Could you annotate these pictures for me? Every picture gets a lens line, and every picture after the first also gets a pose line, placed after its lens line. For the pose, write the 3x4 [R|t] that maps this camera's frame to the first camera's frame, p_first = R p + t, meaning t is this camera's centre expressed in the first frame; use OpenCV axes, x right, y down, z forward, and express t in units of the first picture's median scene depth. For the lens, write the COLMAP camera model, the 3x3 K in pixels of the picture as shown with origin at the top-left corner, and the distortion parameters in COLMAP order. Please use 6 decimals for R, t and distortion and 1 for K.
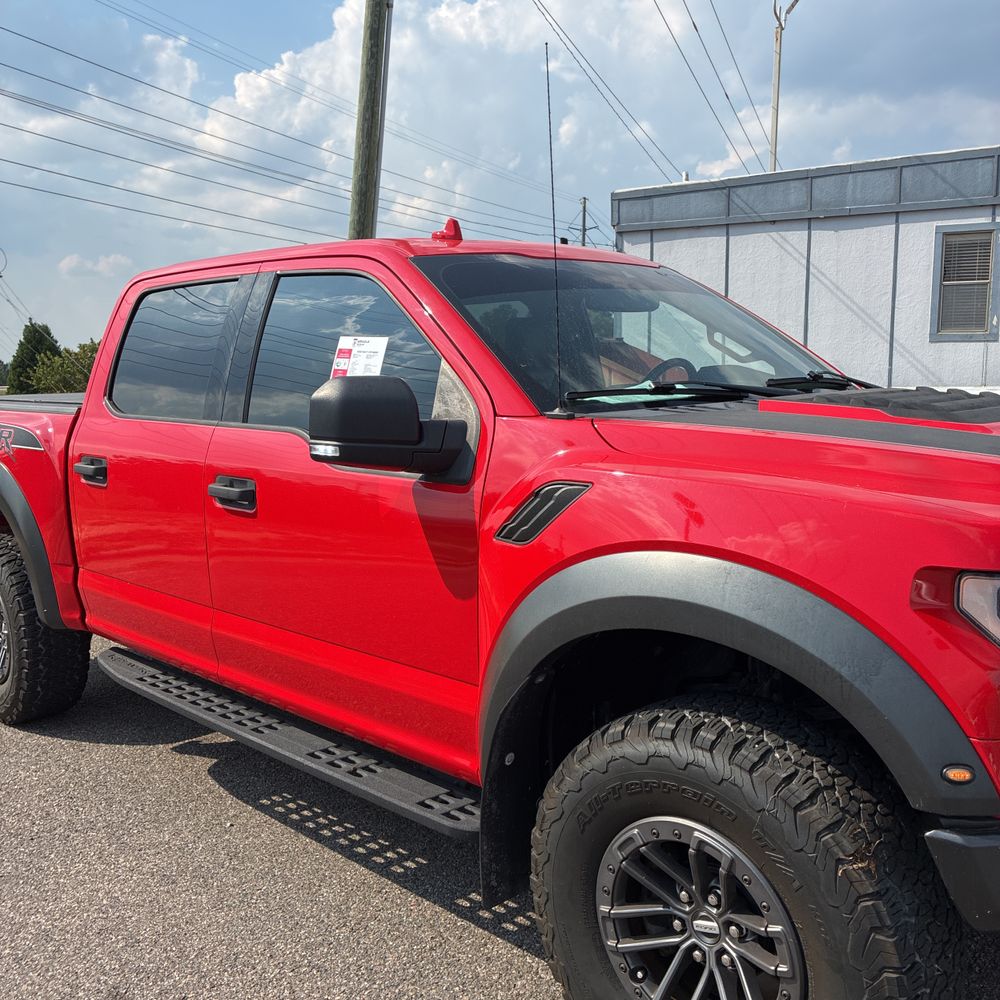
lens RADIAL K [[1016.7, 0, 491.8], [0, 1016.7, 497.5], [0, 0, 1]] dist [0.028154, -0.004934]
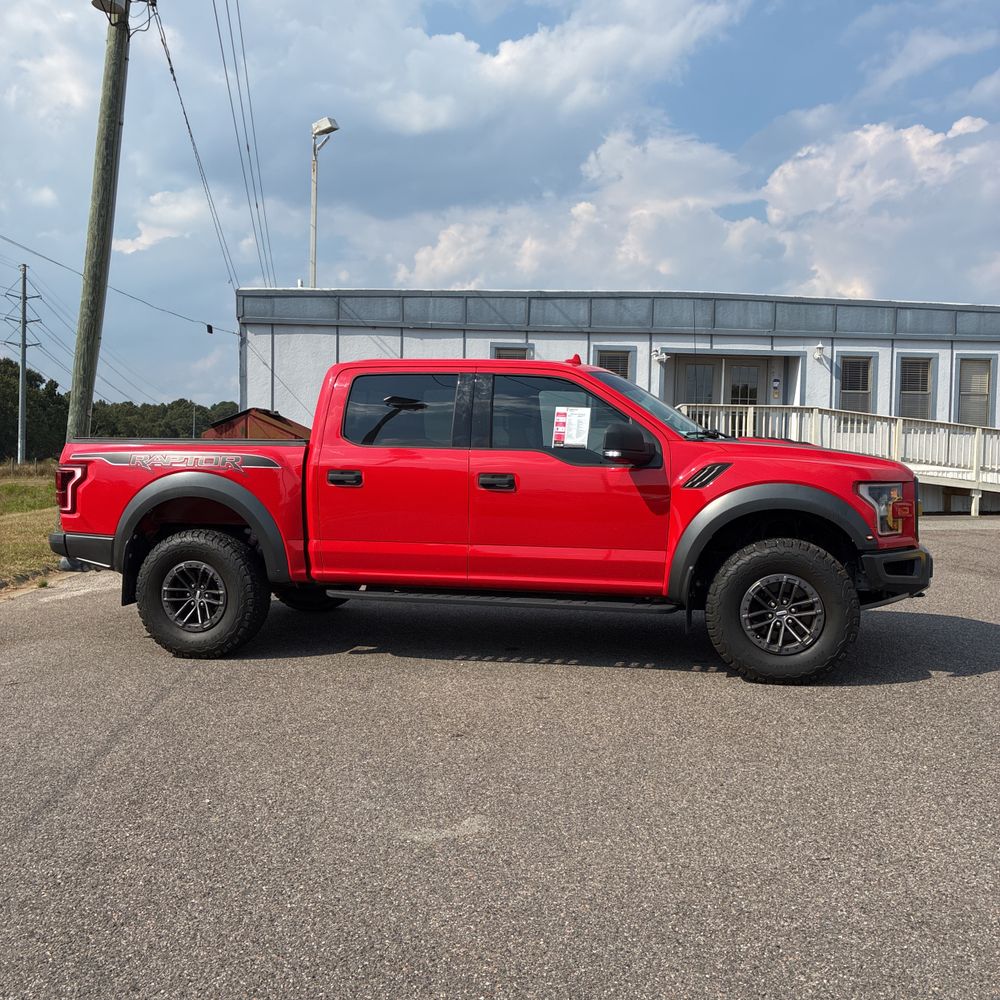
lens RADIAL K [[1013.2, 0, 503.5], [0, 1013.2, 515.3], [0, 0, 1]] dist [0.011896, 0.018246]
pose [[0.846407, -0.015047, 0.532324, -0.966029], [0.047677, 0.997728, -0.047605, 0.115883], [-0.530399, 0.065673, 0.845201, -0.507675]]
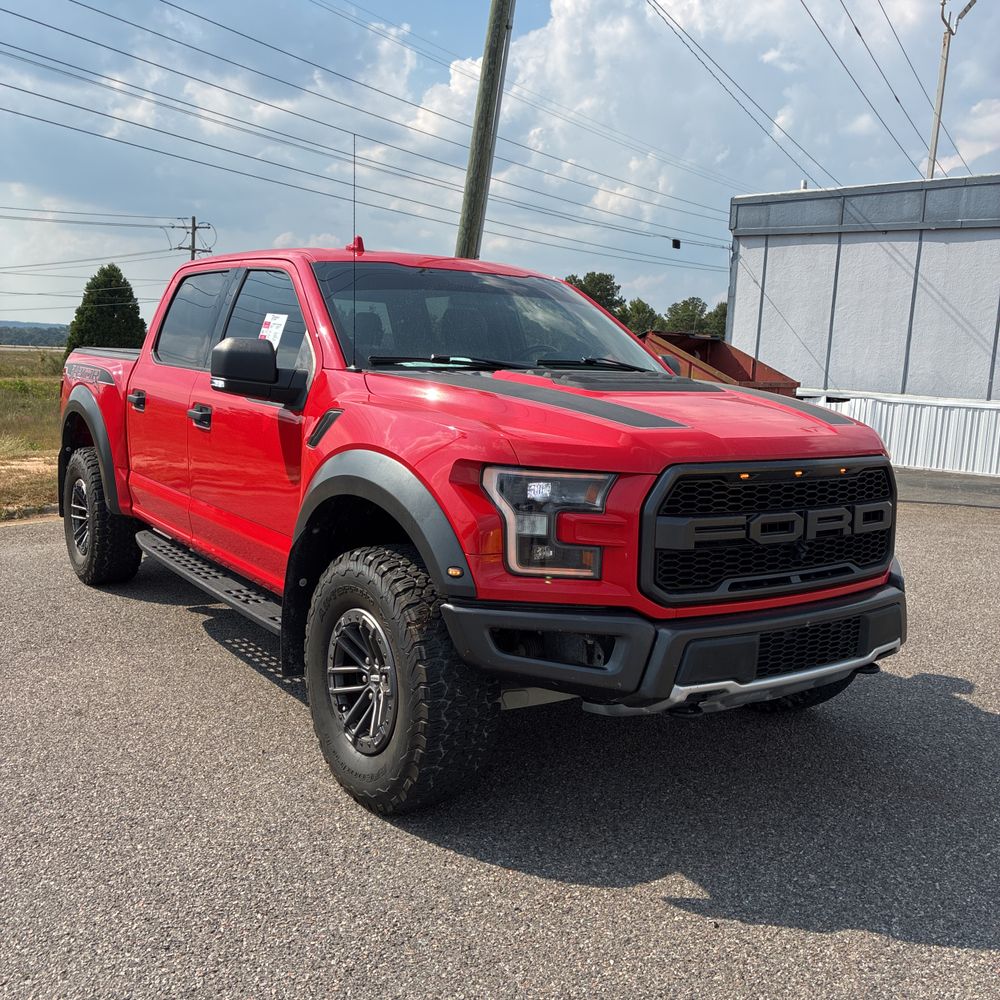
lens RADIAL K [[1016.7, 0, 491.8], [0, 1016.7, 497.5], [0, 0, 1]] dist [0.028154, -0.004934]
pose [[0.981807, 0.083264, -0.170651, 0.313997], [-0.081705, 0.996526, 0.016150, 0.041019], [0.171403, -0.001913, 0.985199, -0.286489]]
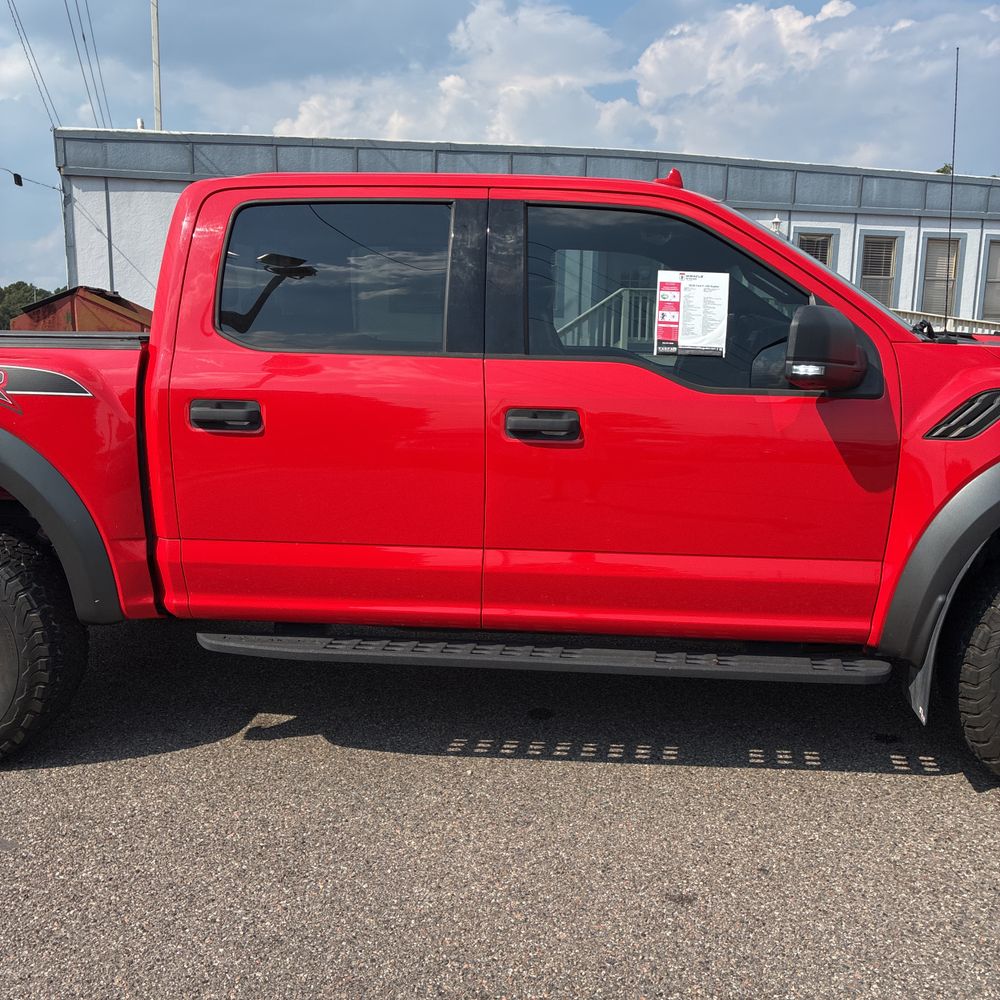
lens RADIAL K [[1016.5, 0, 503.4], [0, 1016.5, 534.0], [0, 0, 1]] dist [0.018303, -0.006296]
pose [[0.773701, -0.097573, 0.625992, -0.676405], [0.058760, 0.994862, 0.082443, 0.012794], [-0.630820, -0.027003, 0.775459, 0.190387]]
